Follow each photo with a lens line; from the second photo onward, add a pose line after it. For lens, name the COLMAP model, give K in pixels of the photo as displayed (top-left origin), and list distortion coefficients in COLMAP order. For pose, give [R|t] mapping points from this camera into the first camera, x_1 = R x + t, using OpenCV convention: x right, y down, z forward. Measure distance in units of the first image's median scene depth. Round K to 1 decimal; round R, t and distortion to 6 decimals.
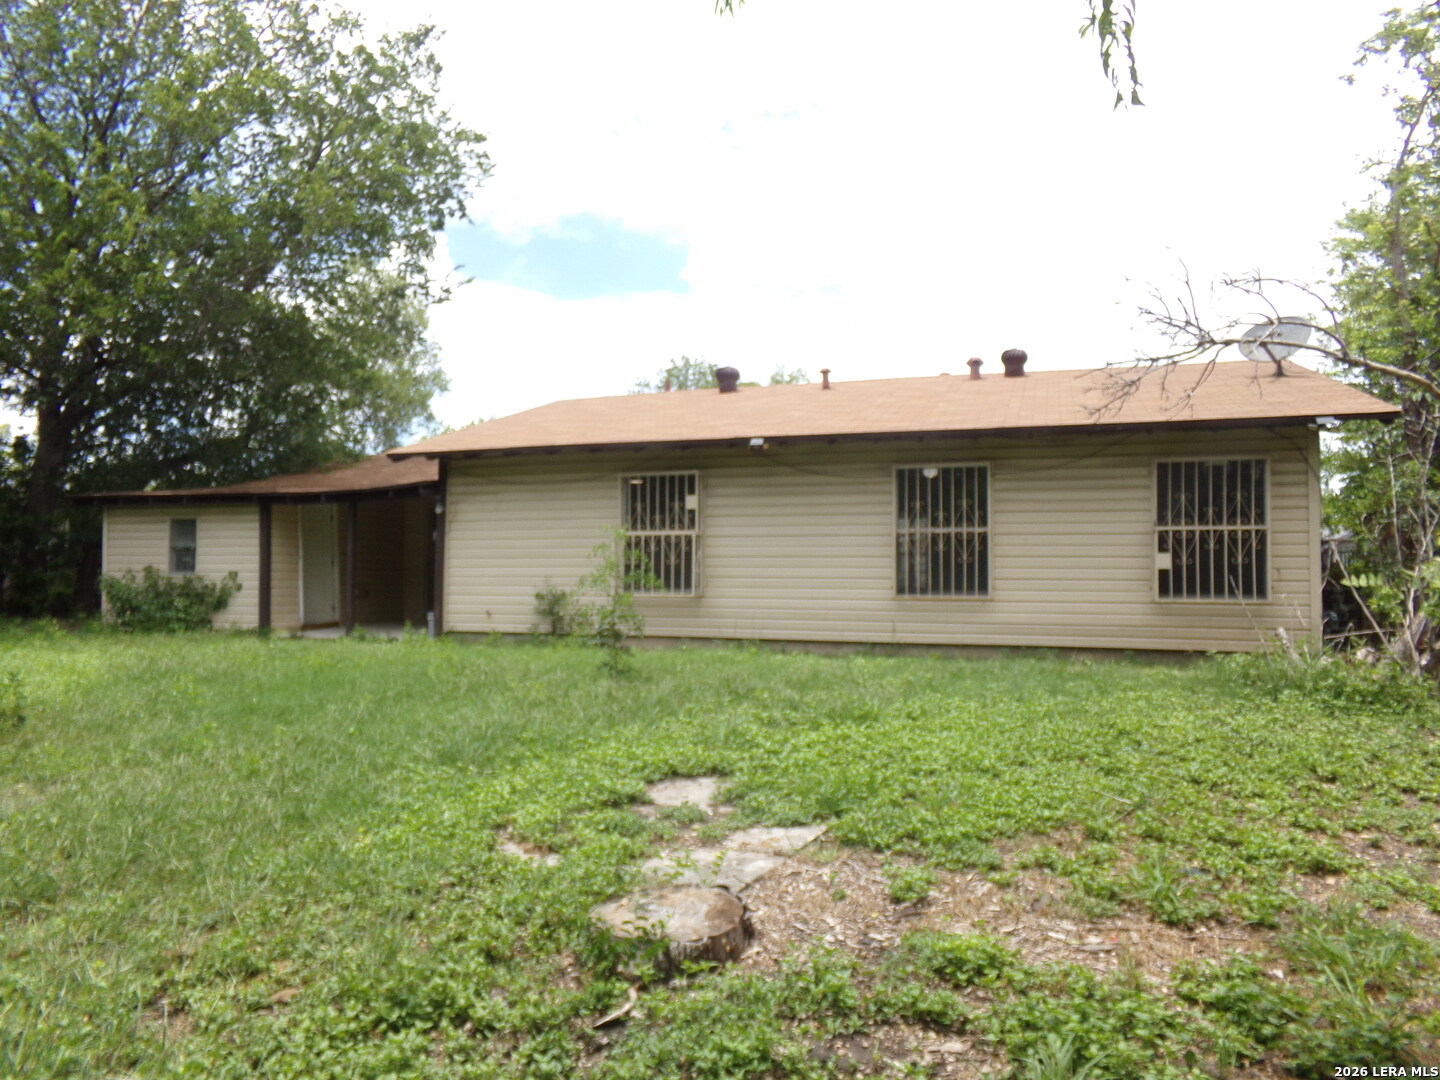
lens RADIAL K [[972.4, 0, 714.9], [0, 972.4, 542.7], [0, 0, 1]] dist [-0.039255, 0.060897]
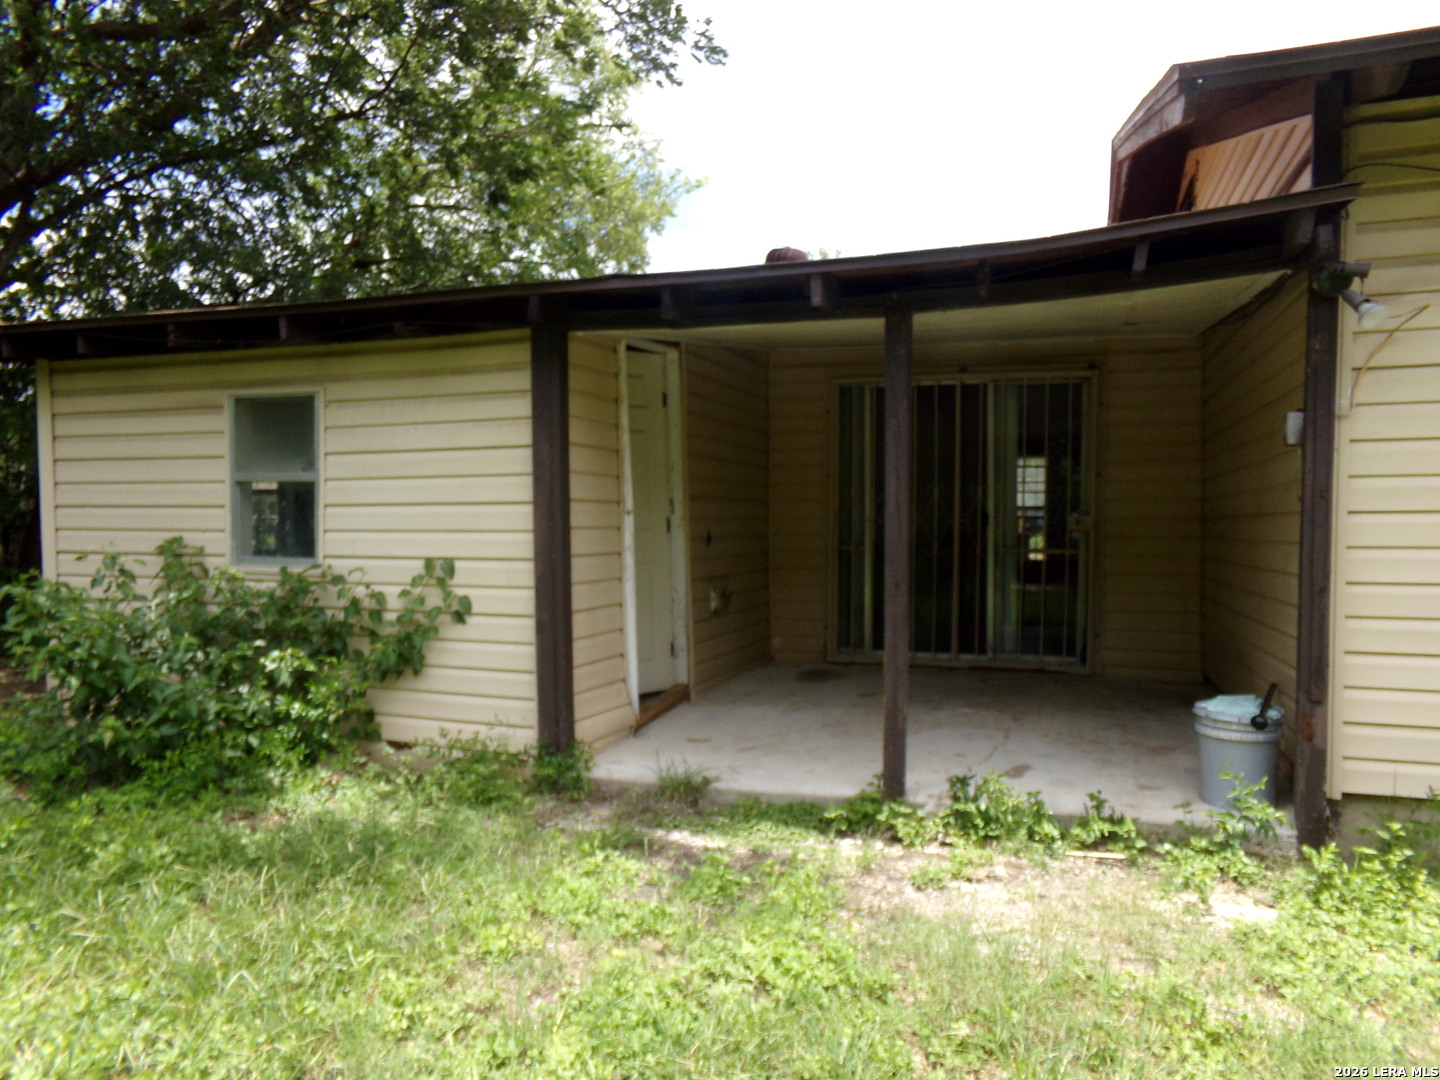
lens RADIAL K [[972.4, 0, 714.9], [0, 972.4, 542.7], [0, 0, 1]] dist [-0.039255, 0.060897]
pose [[0.999844, -0.009998, -0.014528, -0.405560], [0.011009, 0.997396, 0.071276, 0.003175], [0.013777, -0.071425, 0.997351, 0.689555]]
